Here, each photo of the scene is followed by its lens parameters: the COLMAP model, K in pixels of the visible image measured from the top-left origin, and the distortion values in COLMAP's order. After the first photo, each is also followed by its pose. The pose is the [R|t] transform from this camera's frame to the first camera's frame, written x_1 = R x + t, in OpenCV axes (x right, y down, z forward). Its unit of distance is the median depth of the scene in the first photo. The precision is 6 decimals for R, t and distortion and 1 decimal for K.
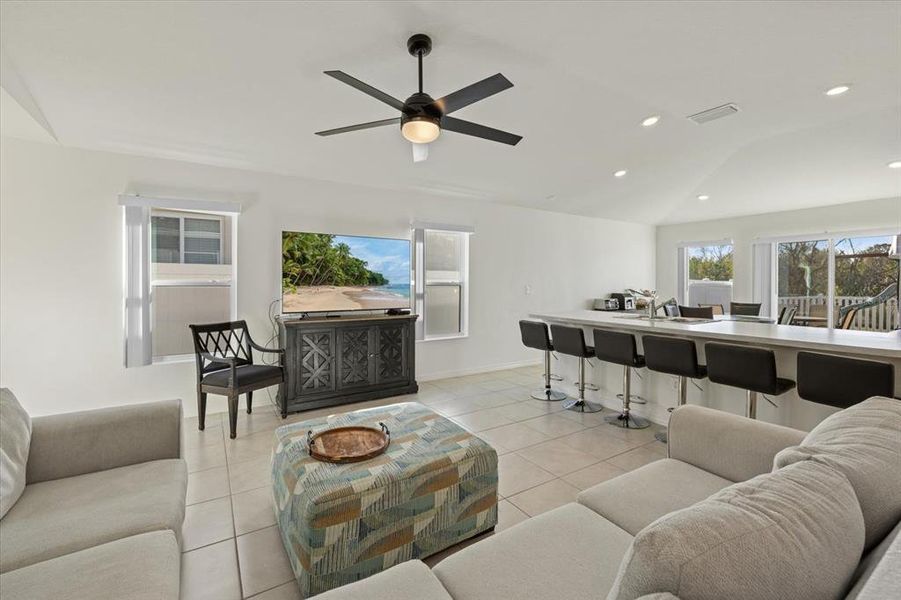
lens RADIAL K [[390.6, 0, 457.5], [0, 390.6, 282.9], [0, 0, 1]] dist [0.002778, -0.000234]
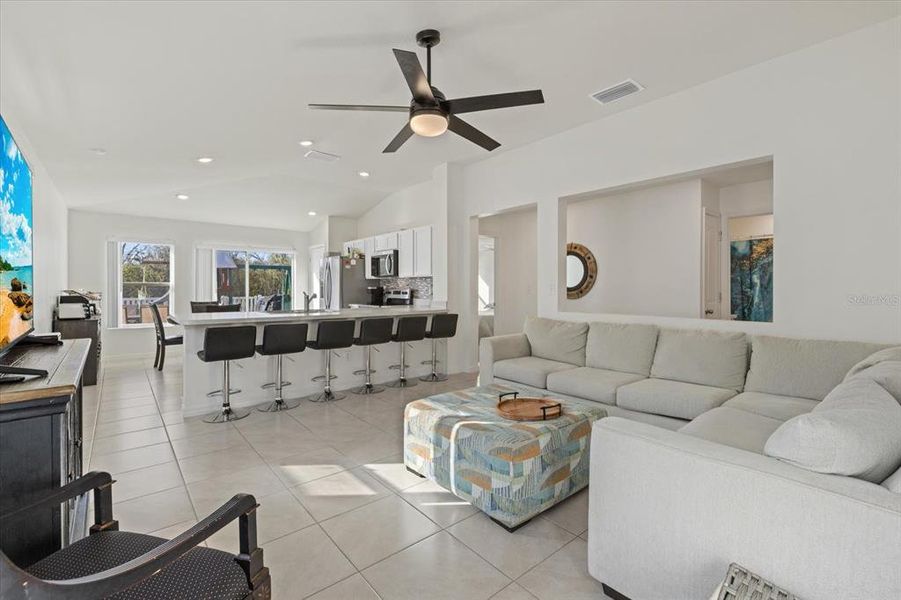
lens RADIAL K [[390.6, 0, 453.2], [0, 390.6, 294.5], [0, 0, 1]] dist [0.002778, -0.000234]
pose [[-0.133988, -0.018817, 0.990804, -0.455411], [0.001351, 0.999815, 0.019171, 0.011966], [-0.990982, 0.003908, -0.133938, 0.447439]]
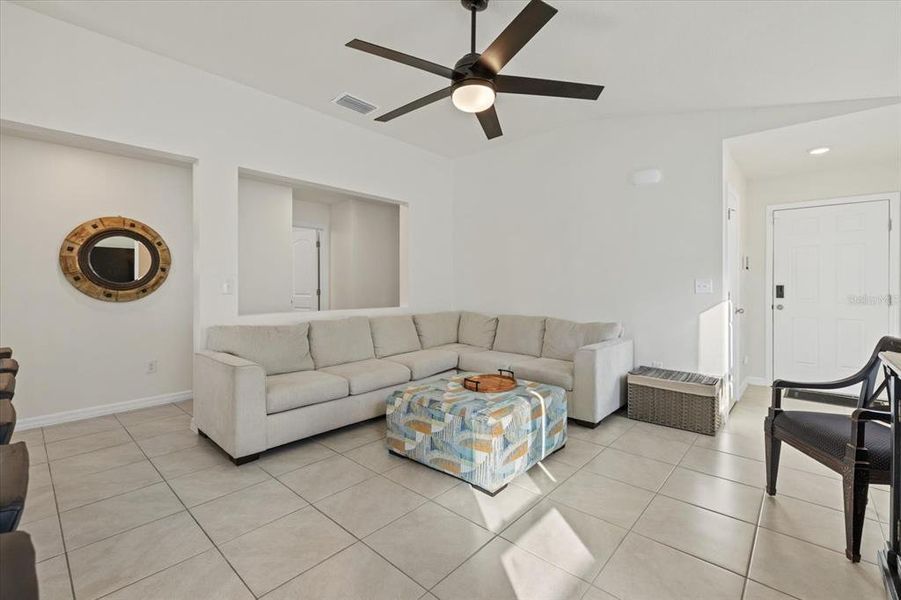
lens RADIAL K [[390.6, 0, 455.2], [0, 390.6, 287.2], [0, 0, 1]] dist [0.002778, -0.000234]
pose [[-0.965612, -0.001758, -0.259981, 0.066805], [-0.003330, 0.999979, 0.005608, 0.012929], [0.259965, 0.006280, -0.965598, 0.763280]]
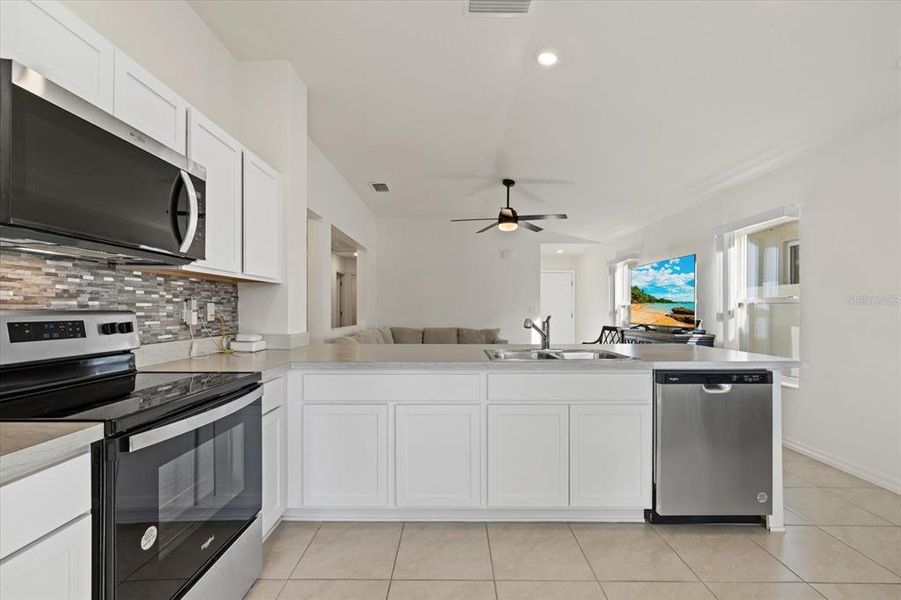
lens RADIAL K [[390.6, 0, 451.0], [0, 390.6, 309.8], [0, 0, 1]] dist [0.002778, -0.000234]
pose [[-0.550763, -0.002721, -0.834657, 0.715969], [-0.005295, 0.999986, 0.000234, 0.014714], [0.834645, 0.004548, -0.550770, 0.766399]]
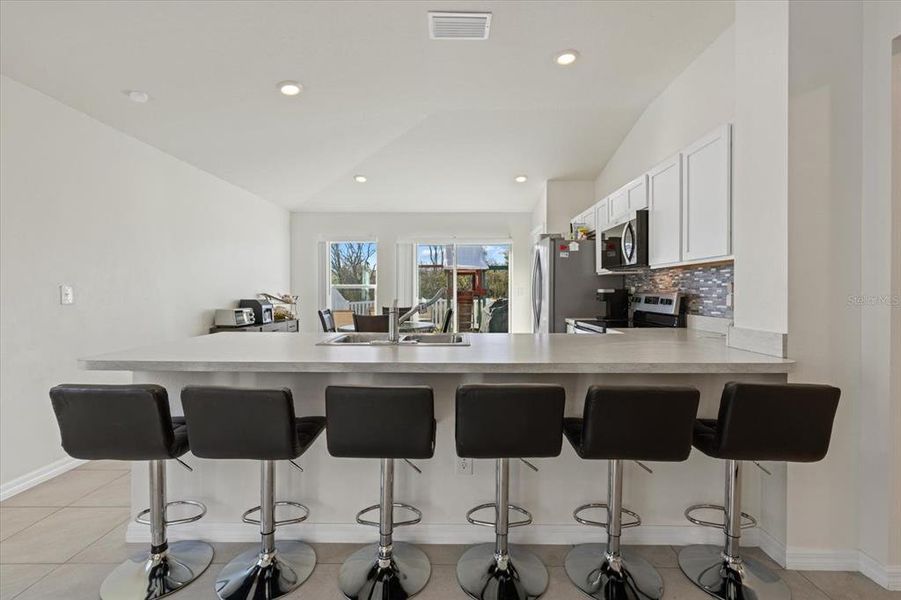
lens RADIAL K [[390.6, 0, 453.7], [0, 390.6, 294.4], [0, 0, 1]] dist [0.002778, -0.000234]
pose [[0.549942, -0.010195, 0.835141, 0.052348], [0.002189, 0.999940, 0.010766, 0.012857], [-0.835200, -0.004093, 0.549931, 0.388399]]
